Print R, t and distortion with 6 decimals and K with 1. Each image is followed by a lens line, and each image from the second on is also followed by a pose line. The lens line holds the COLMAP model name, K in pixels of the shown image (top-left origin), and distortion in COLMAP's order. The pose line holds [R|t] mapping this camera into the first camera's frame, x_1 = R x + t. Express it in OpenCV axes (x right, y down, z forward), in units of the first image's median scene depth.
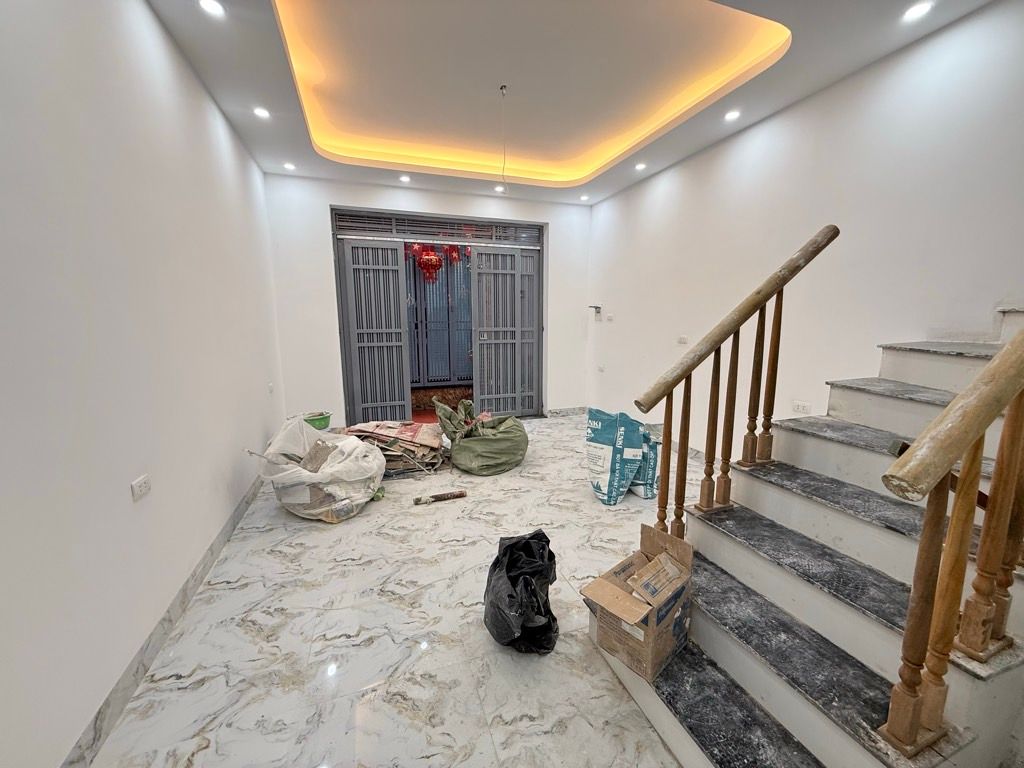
lens RADIAL K [[411.6, 0, 509.7], [0, 411.6, 389.9], [0, 0, 1]] dist [-0.000474, -0.000194]
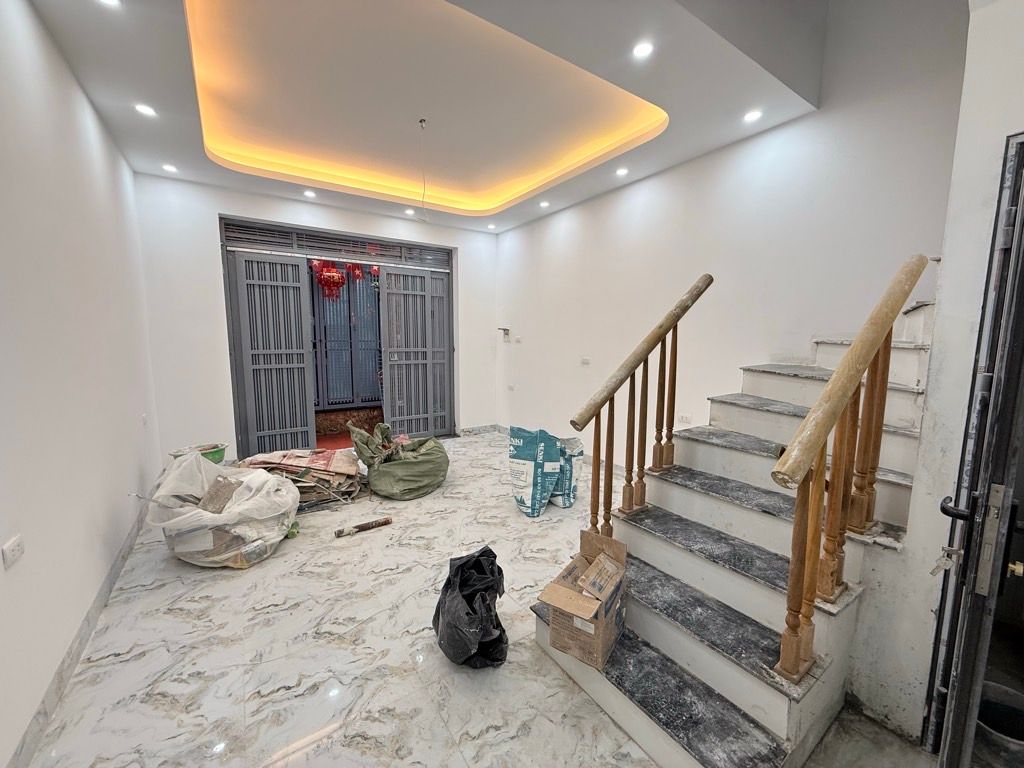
lens RADIAL K [[411.6, 0, 513.0], [0, 411.6, 390.0], [0, 0, 1]] dist [-0.000474, -0.000194]
pose [[0.966951, -0.022310, 0.253985, -0.116420], [0.032679, 0.998793, -0.036681, -0.018486], [-0.252860, 0.043769, 0.966512, -0.048625]]
